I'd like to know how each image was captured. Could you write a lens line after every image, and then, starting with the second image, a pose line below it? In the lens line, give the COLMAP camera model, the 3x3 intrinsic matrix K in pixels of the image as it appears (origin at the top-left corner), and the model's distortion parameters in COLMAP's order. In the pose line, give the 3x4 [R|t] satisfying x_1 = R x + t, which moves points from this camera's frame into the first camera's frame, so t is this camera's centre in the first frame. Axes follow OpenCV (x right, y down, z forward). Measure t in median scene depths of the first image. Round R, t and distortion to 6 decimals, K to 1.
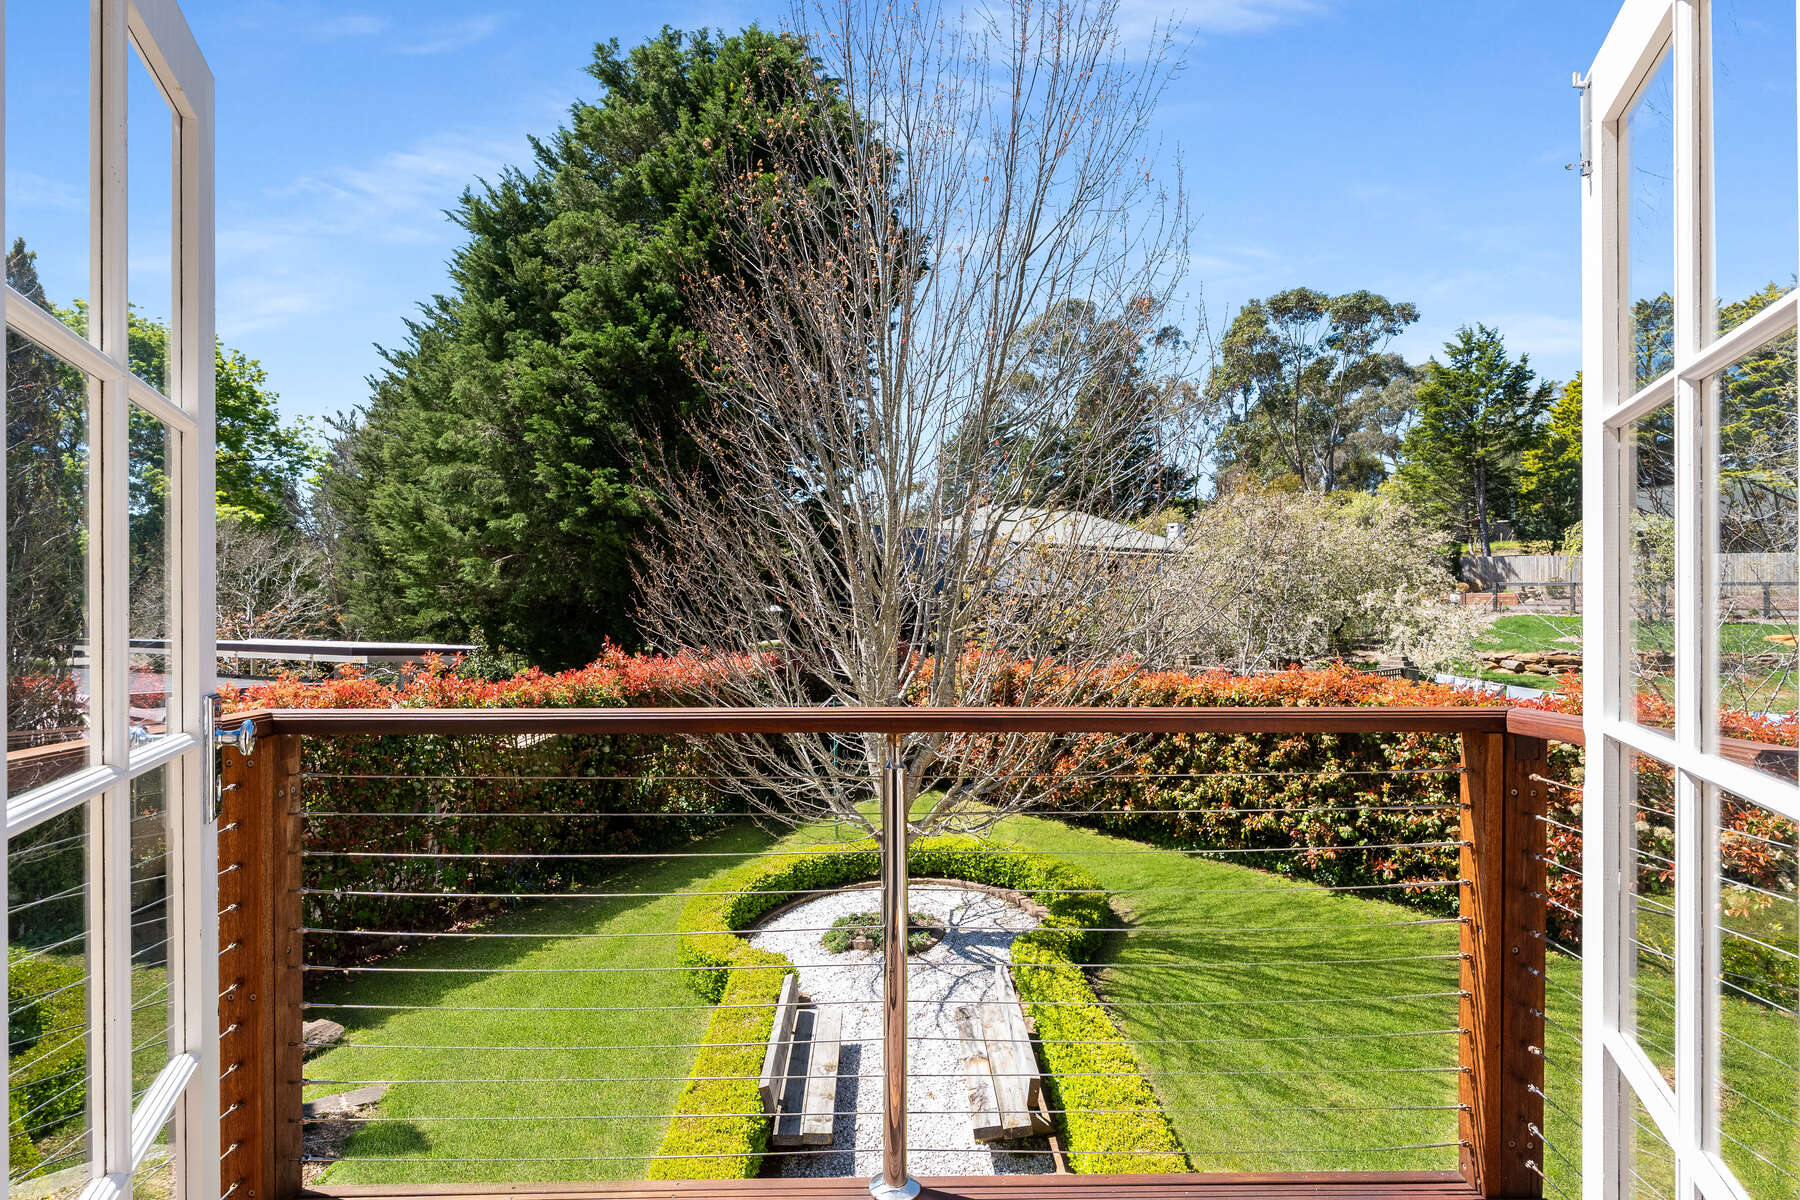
lens RADIAL K [[911.3, 0, 893.7], [0, 911.3, 601.6], [0, 0, 1]] dist [-0.035707, -0.000426]
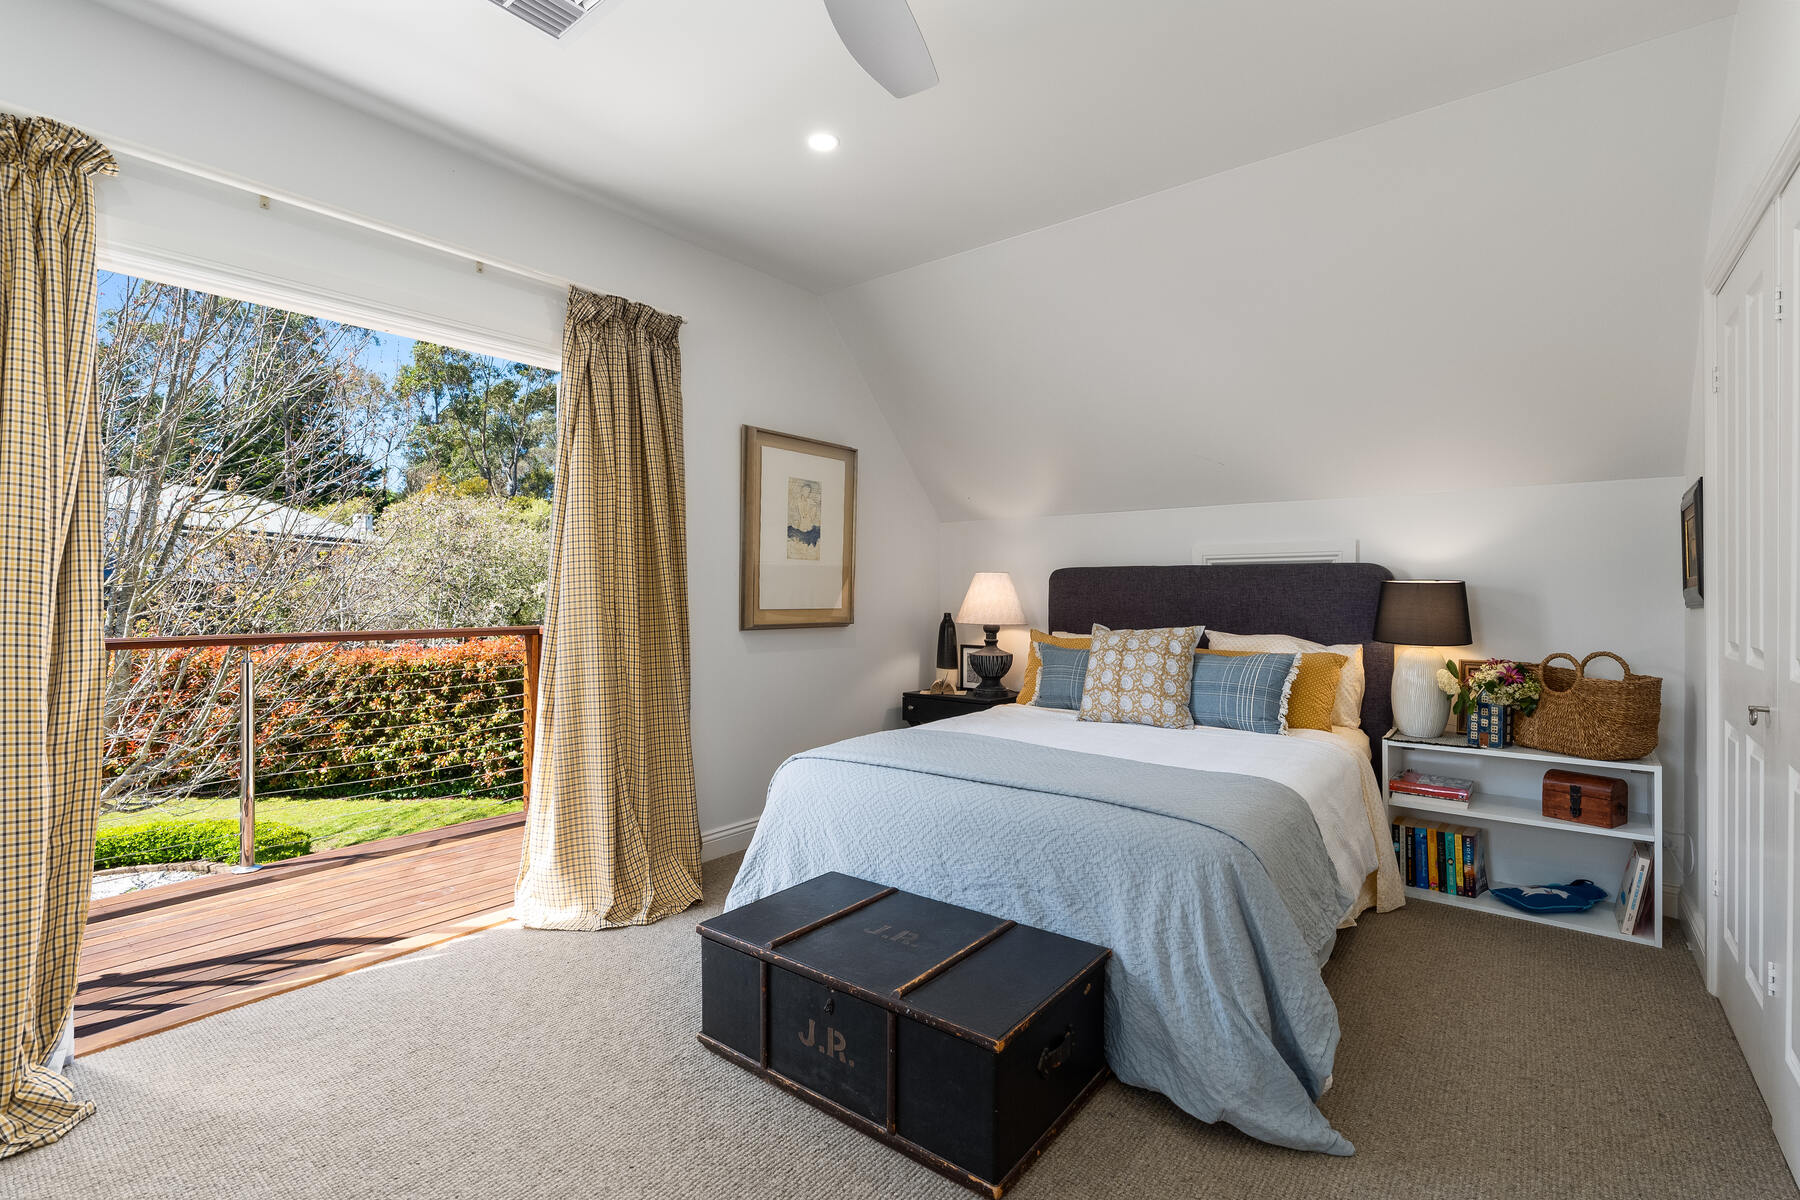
lens RADIAL K [[813.9, 0, 894.1], [0, 813.9, 593.5], [0, 0, 1]] dist [-0.008246, 0.001318]
pose [[0.633131, 0.004069, 0.774034, -0.073218], [-0.006353, 0.999980, -0.000060, 0.001815], [-0.774019, -0.004880, 0.633144, -0.186734]]
